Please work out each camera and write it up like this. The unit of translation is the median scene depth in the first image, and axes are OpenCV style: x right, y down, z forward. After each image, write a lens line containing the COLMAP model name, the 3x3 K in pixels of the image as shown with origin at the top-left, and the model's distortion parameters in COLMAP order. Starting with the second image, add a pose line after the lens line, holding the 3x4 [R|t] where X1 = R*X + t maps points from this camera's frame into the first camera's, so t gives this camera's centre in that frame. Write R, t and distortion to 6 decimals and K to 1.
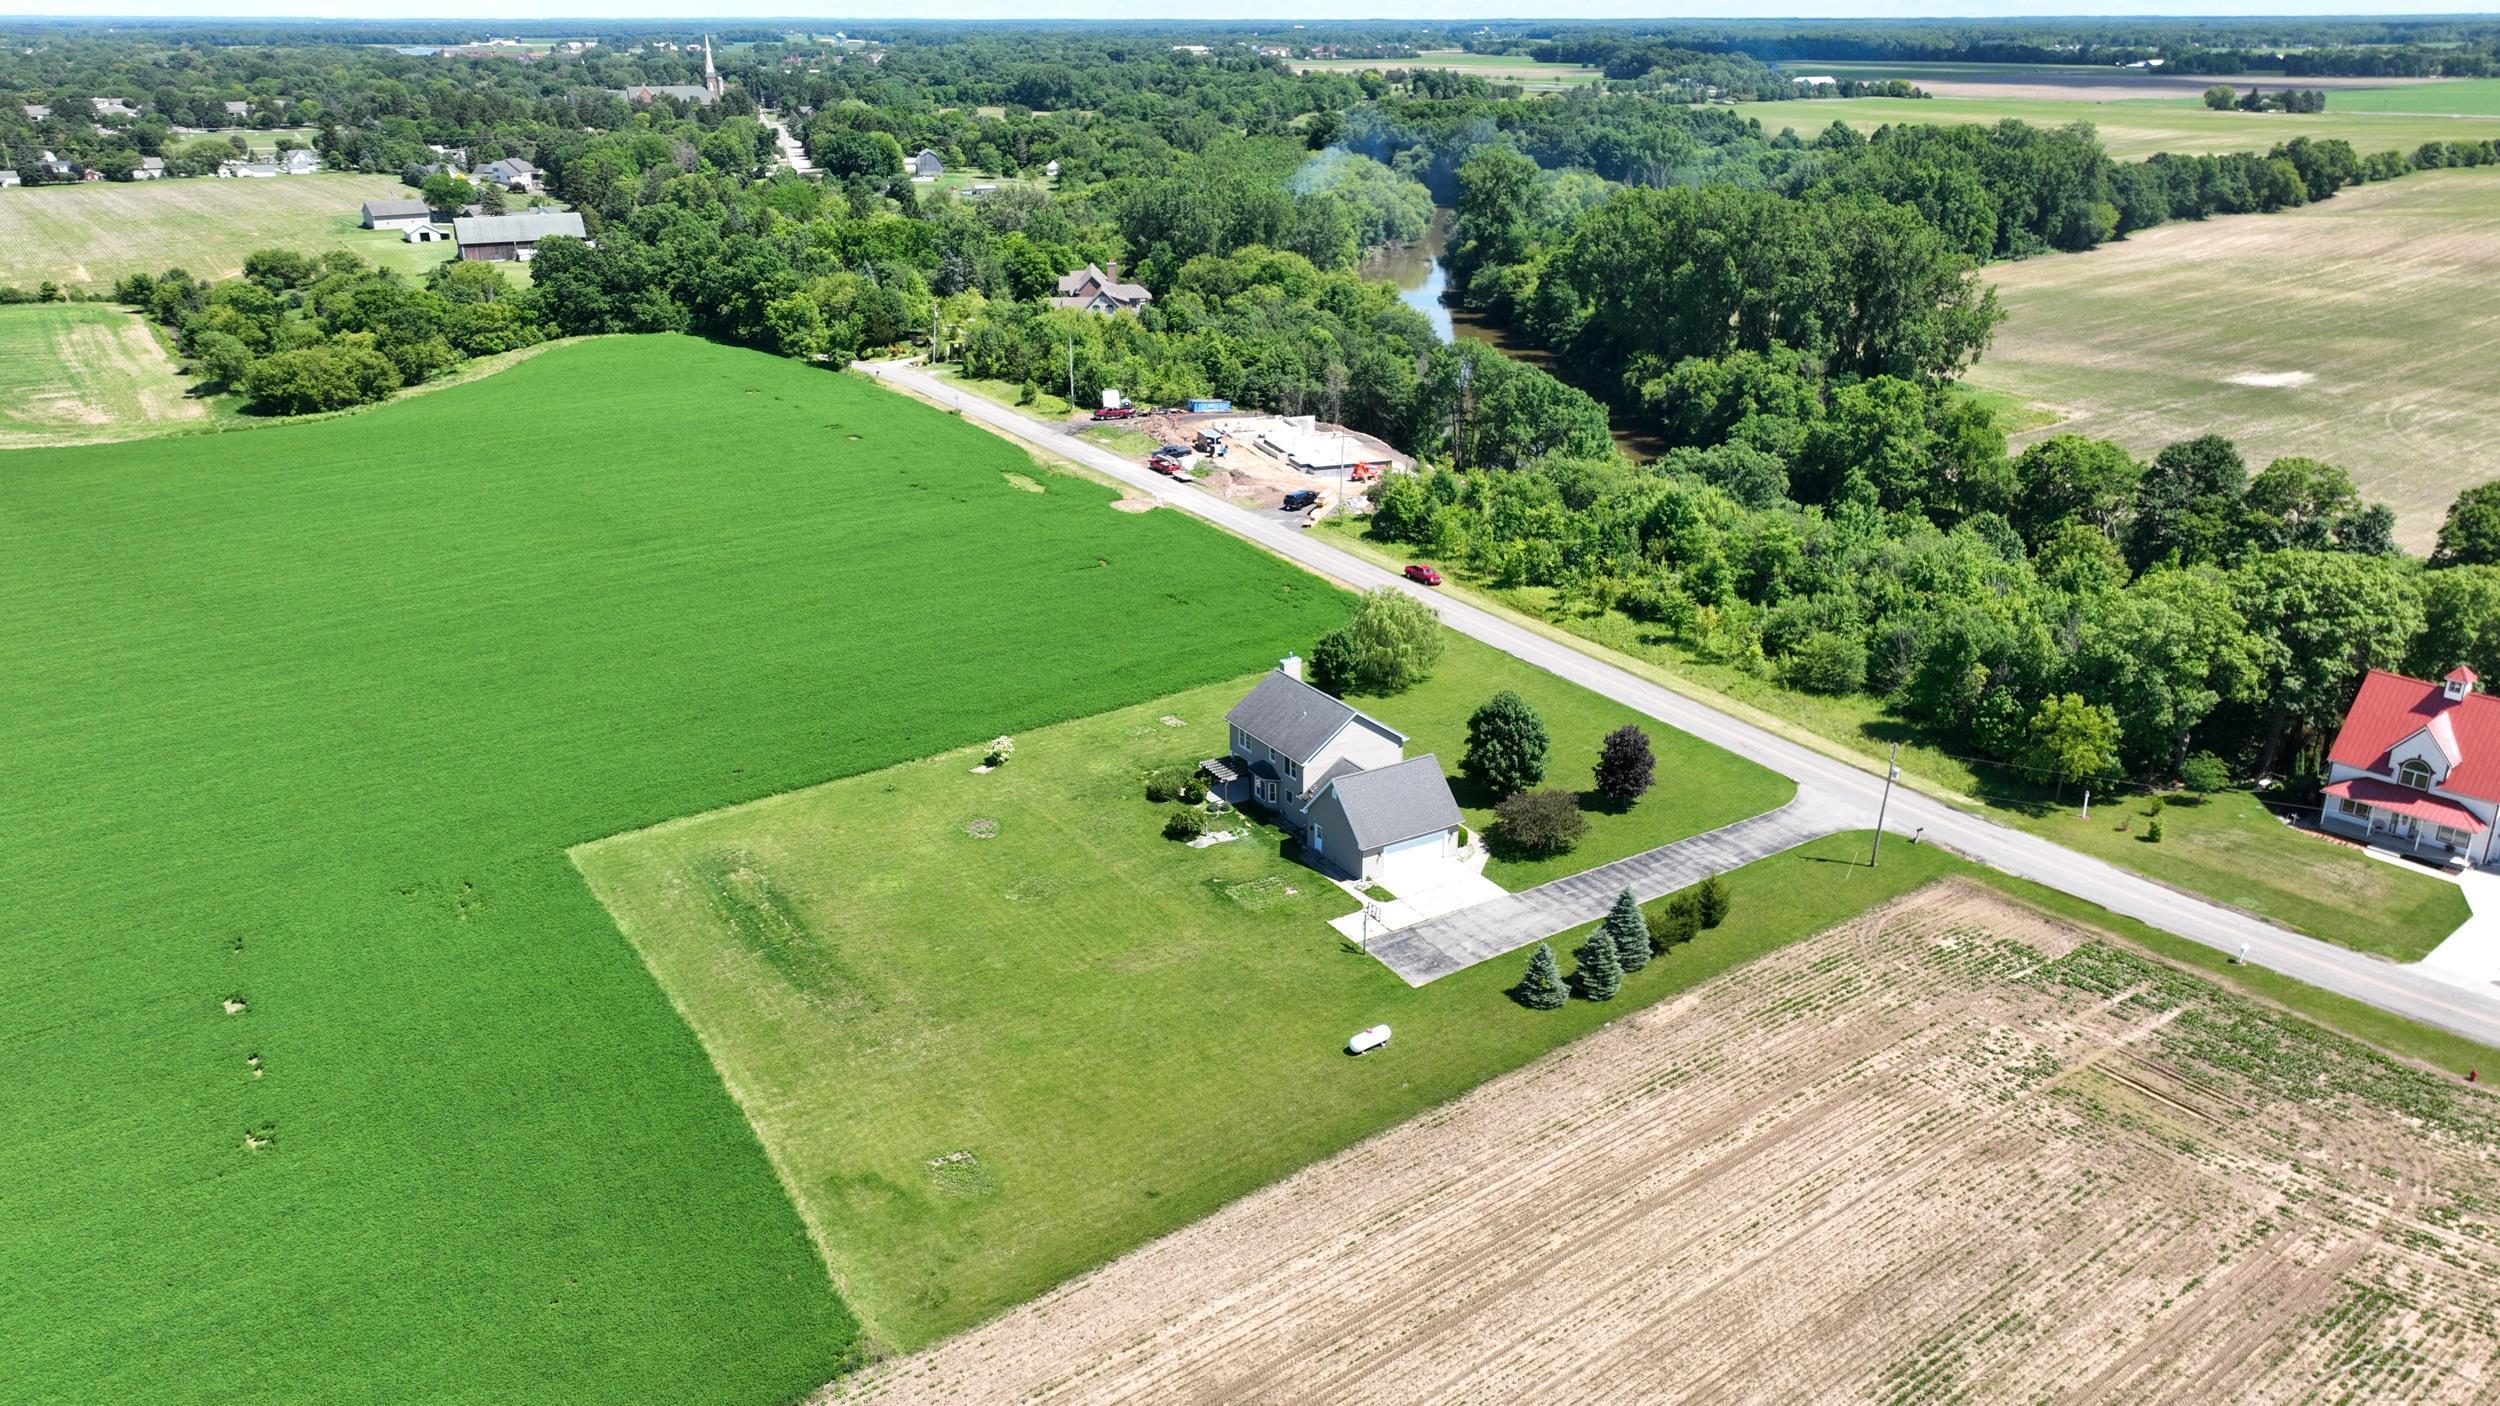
lens RADIAL K [[1796.7, 0, 1281.2], [0, 1796.7, 700.6], [0, 0, 1]] dist [0.001147, 0.012479]
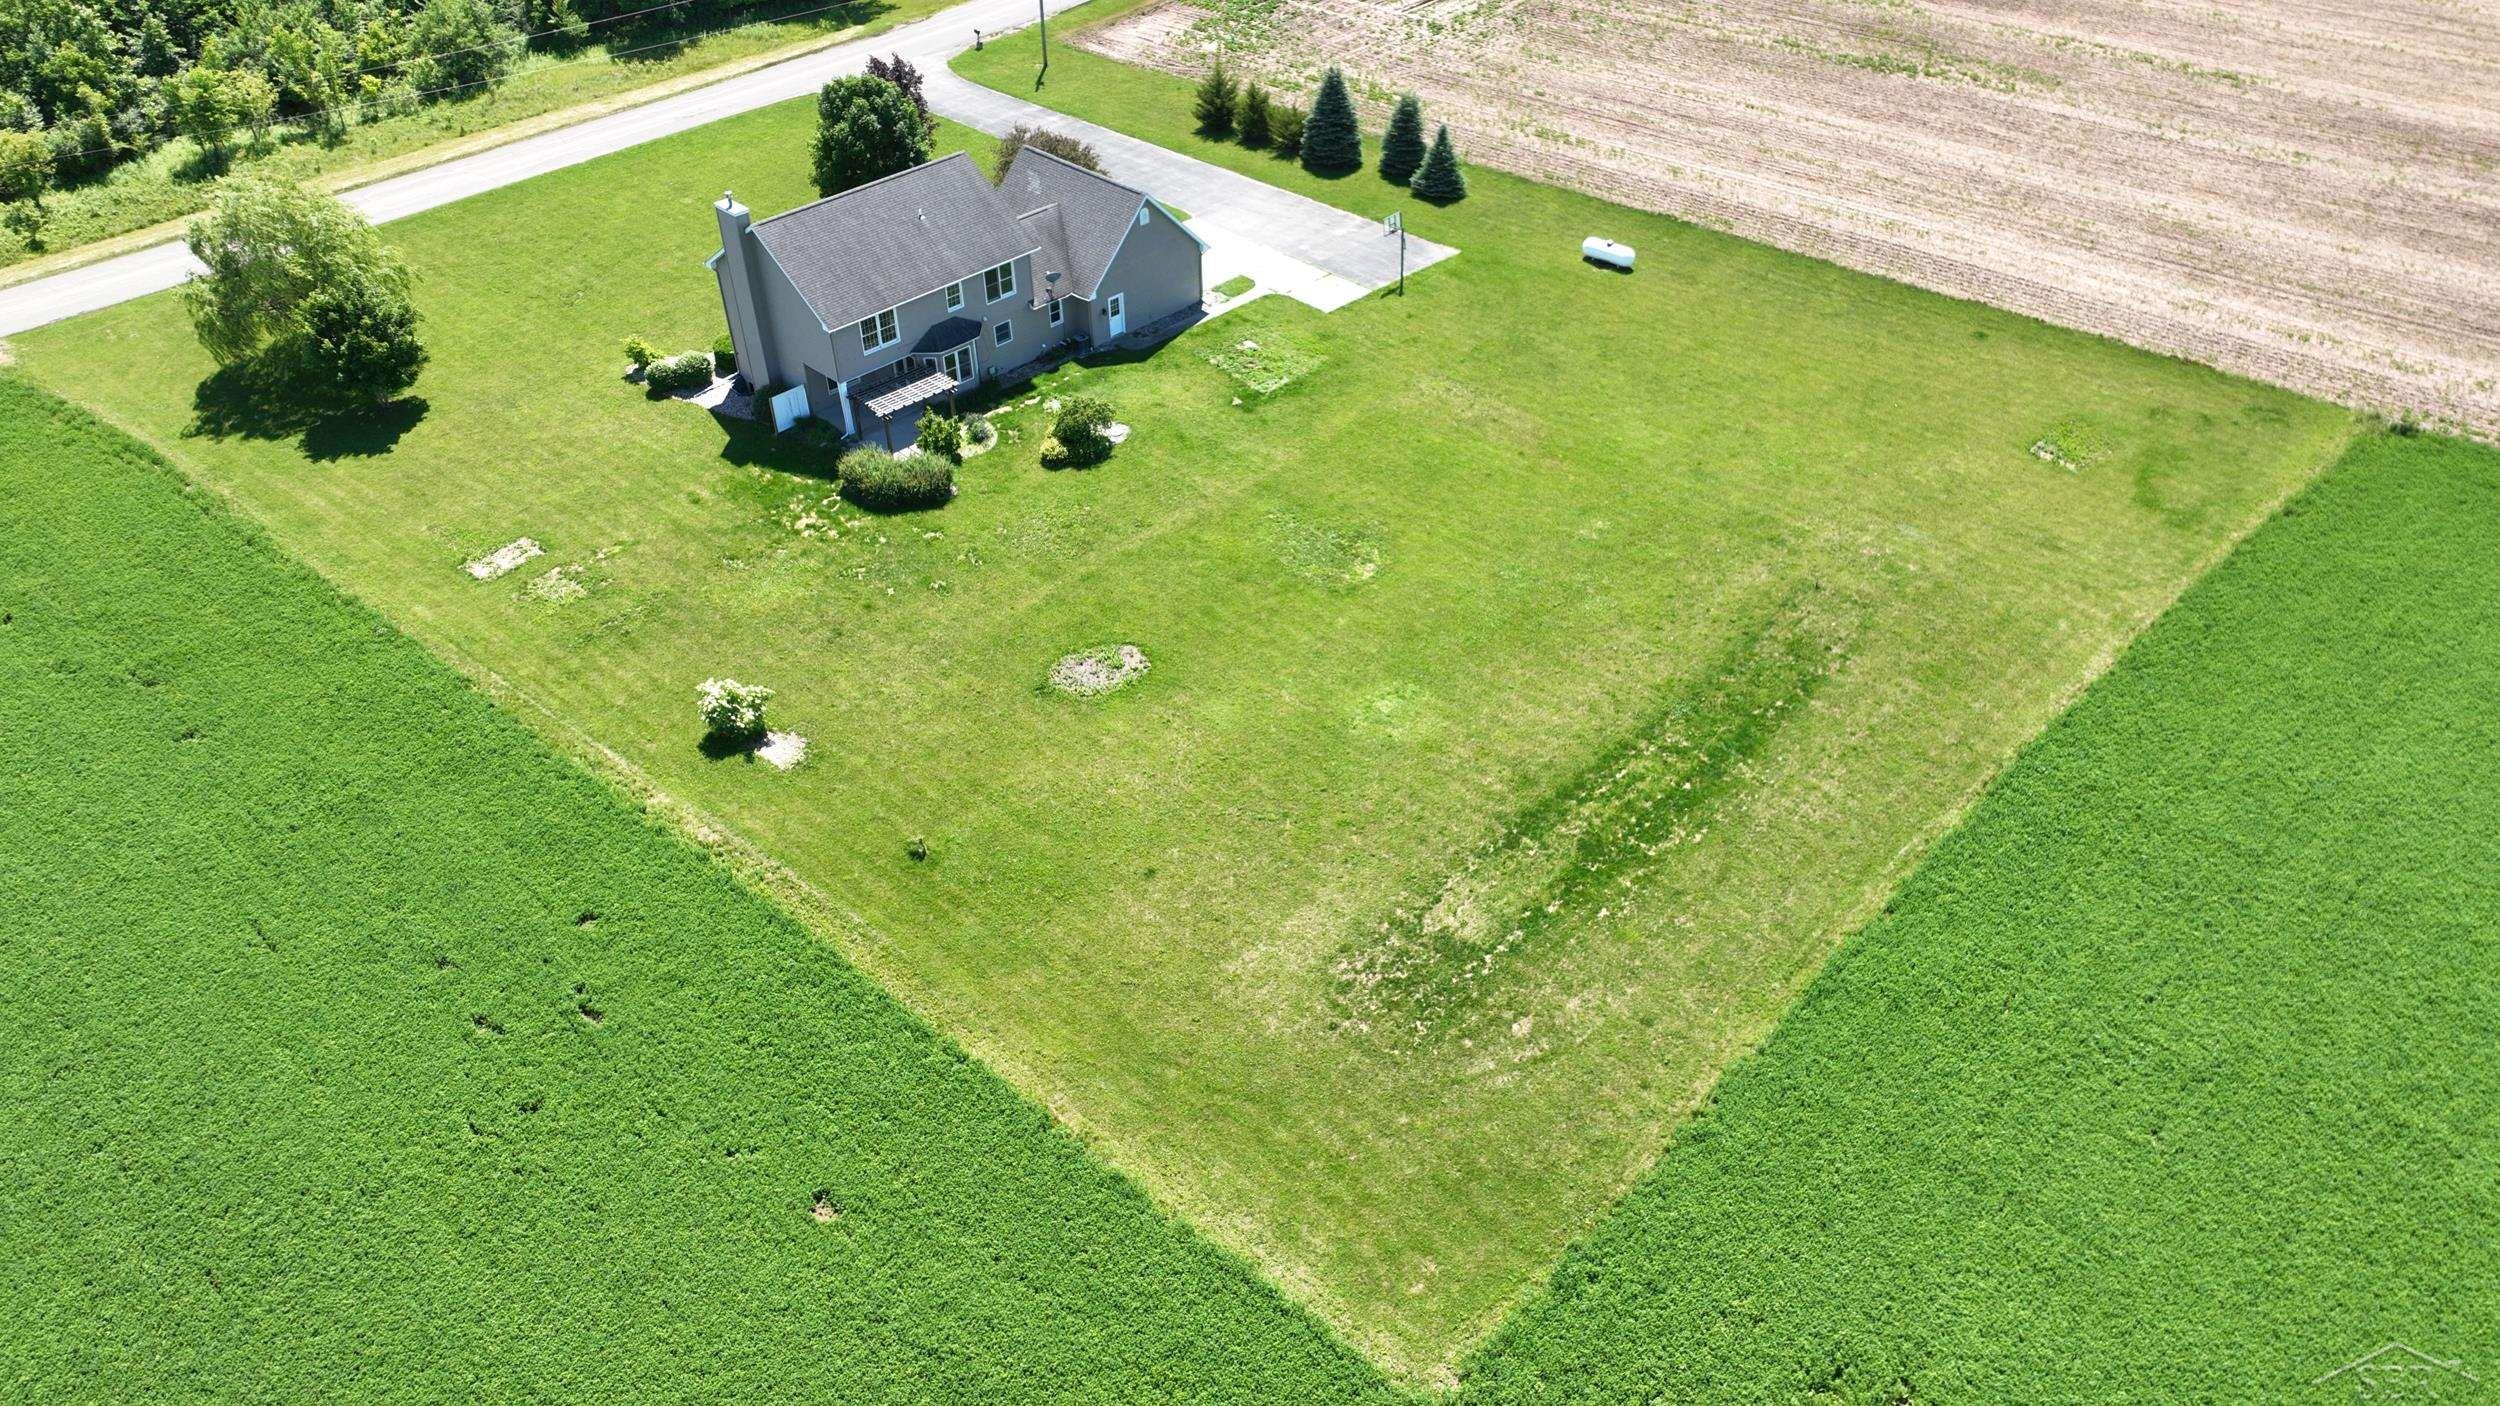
lens RADIAL K [[1772.3, 0, 1258.1], [0, 1772.3, 702.9], [0, 0, 1]] dist [0.006493, 0.003239]
pose [[-0.226960, -0.600481, 0.766754, -0.571853], [0.361504, 0.679109, 0.638847, -0.222152], [-0.904325, 0.422178, 0.062945, 0.973868]]
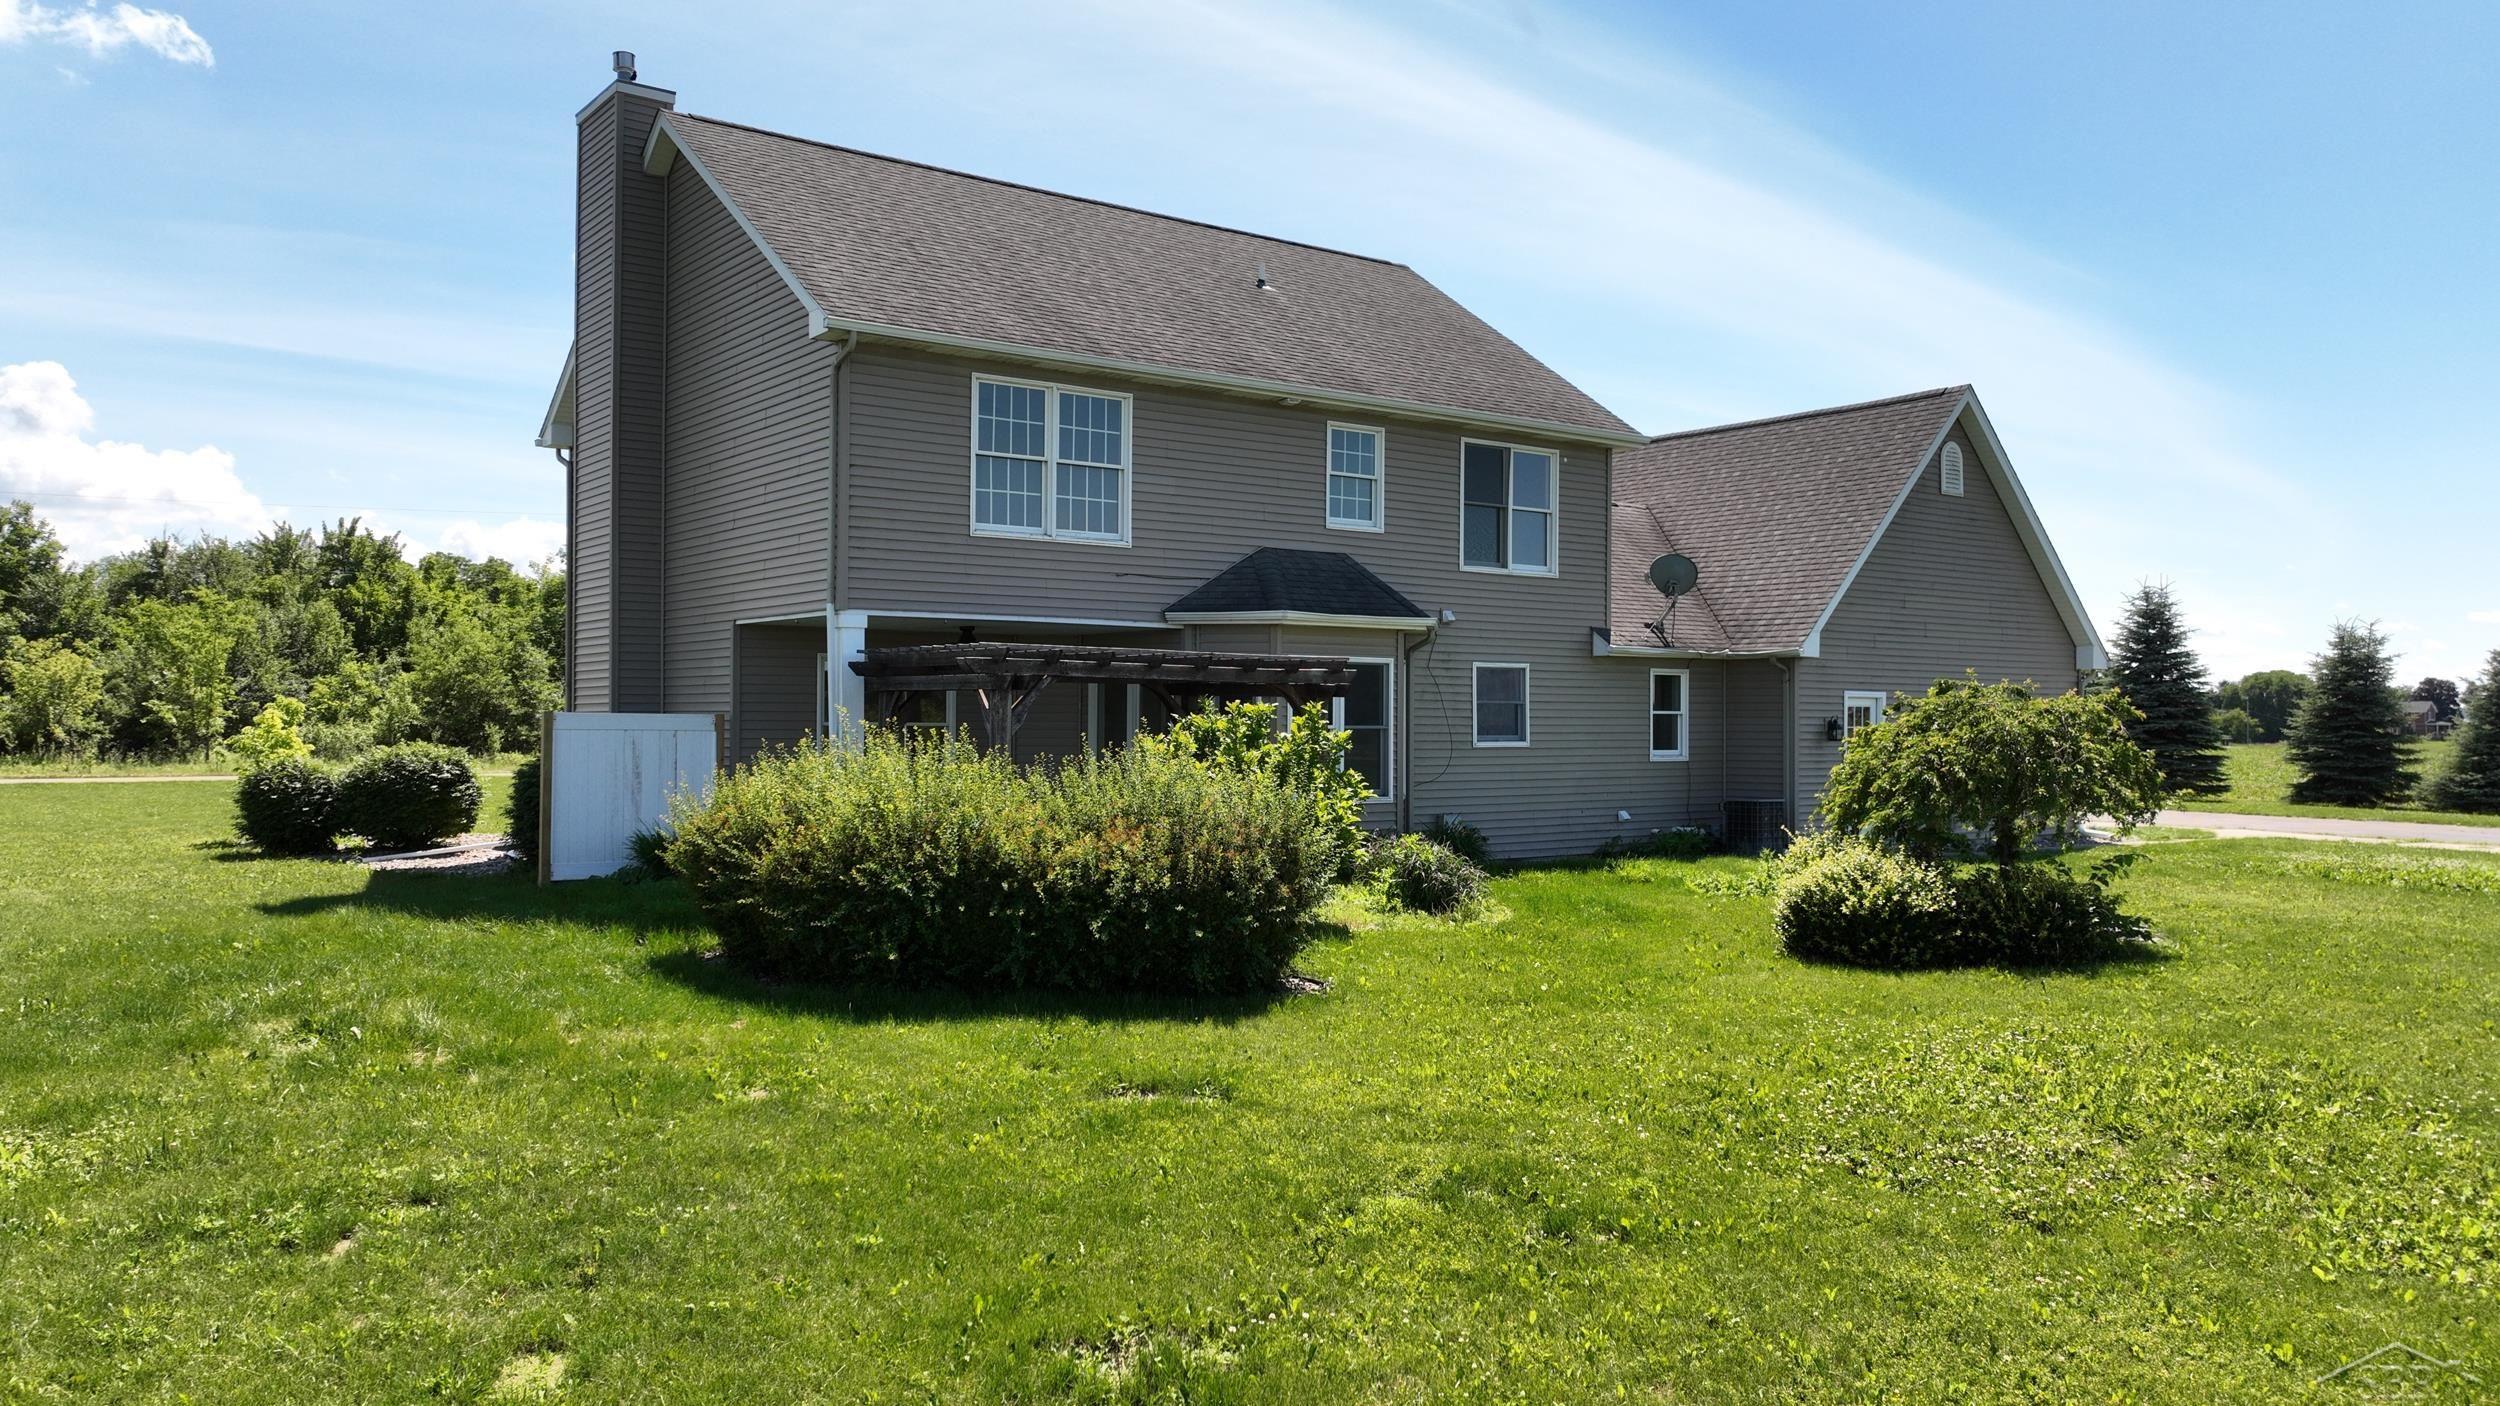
lens RADIAL K [[1808.8, 0, 1267.5], [0, 1808.8, 700.6], [0, 0, 1]] dist [0.006444, 0.001123]
pose [[-0.081830, 0.009694, 0.996599, -0.166664], [0.348522, 0.937098, 0.019501, 0.044038], [-0.933722, 0.348932, -0.080061, 1.074100]]
